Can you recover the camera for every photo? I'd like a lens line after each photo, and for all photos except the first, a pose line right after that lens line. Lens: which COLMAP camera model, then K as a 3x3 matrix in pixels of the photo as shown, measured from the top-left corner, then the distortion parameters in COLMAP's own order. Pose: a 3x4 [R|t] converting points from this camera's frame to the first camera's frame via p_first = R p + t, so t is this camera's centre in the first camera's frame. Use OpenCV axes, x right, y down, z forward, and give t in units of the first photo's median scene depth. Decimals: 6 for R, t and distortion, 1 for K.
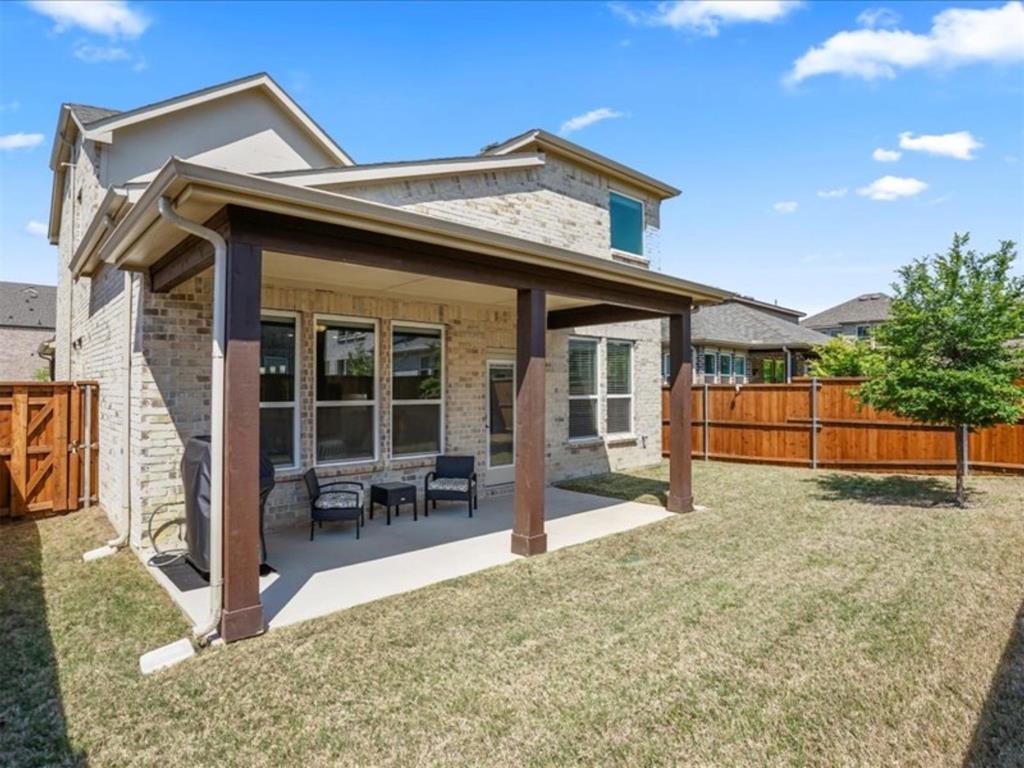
lens RADIAL K [[575.0, 0, 515.1], [0, 575.0, 379.4], [0, 0, 1]] dist [-0.090341, 0.043745]
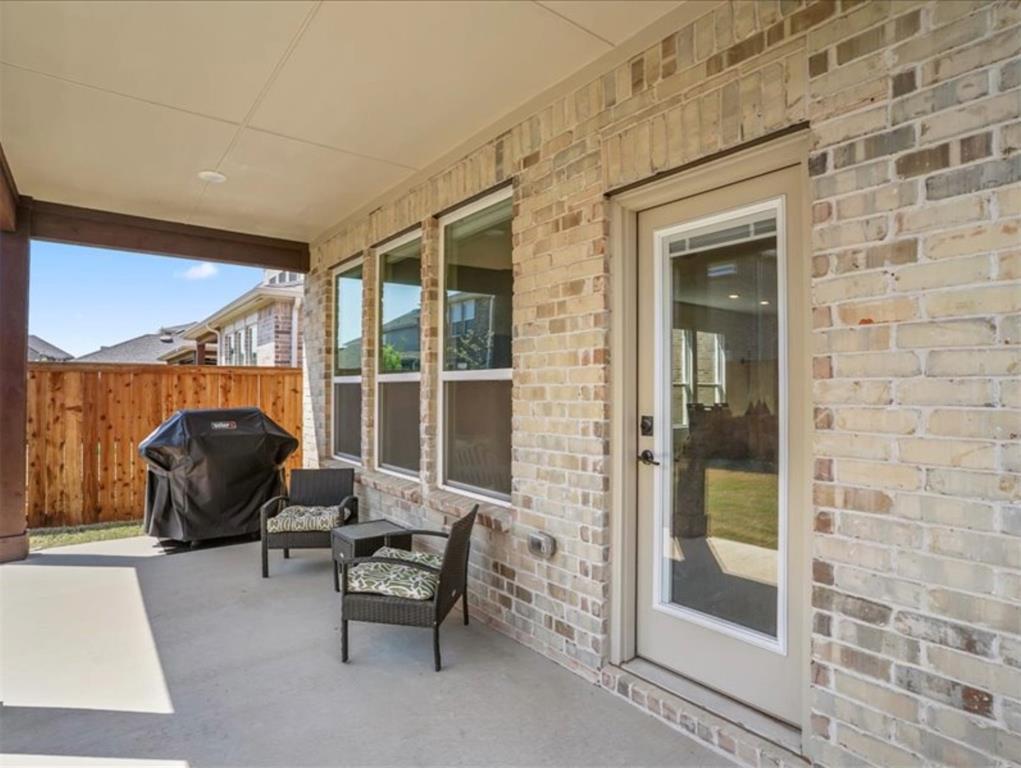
lens RADIAL K [[573.3, 0, 513.6], [0, 573.3, 379.4], [0, 0, 1]] dist [-0.090341, 0.043745]
pose [[-0.103430, -0.018819, -0.994459, 0.243662], [0.010490, 0.999745, -0.020010, 0.046080], [0.994581, -0.012501, -0.103206, 0.950608]]
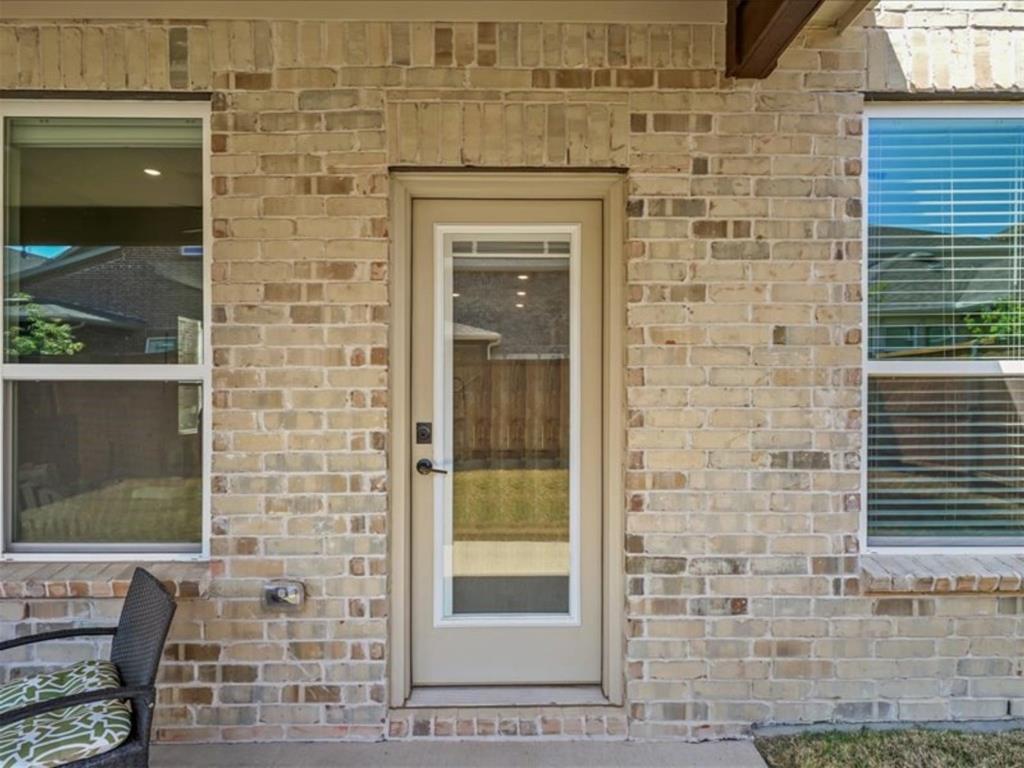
lens RADIAL K [[556.4, 0, 511.9], [0, 556.4, 392.6], [0, 0, 1]] dist [0.004493, -0.000657]
pose [[0.736787, 0.003971, -0.676113, 0.157098], [0.007343, 0.999877, 0.013873, 0.041972], [0.676085, -0.015186, 0.736667, 0.821808]]
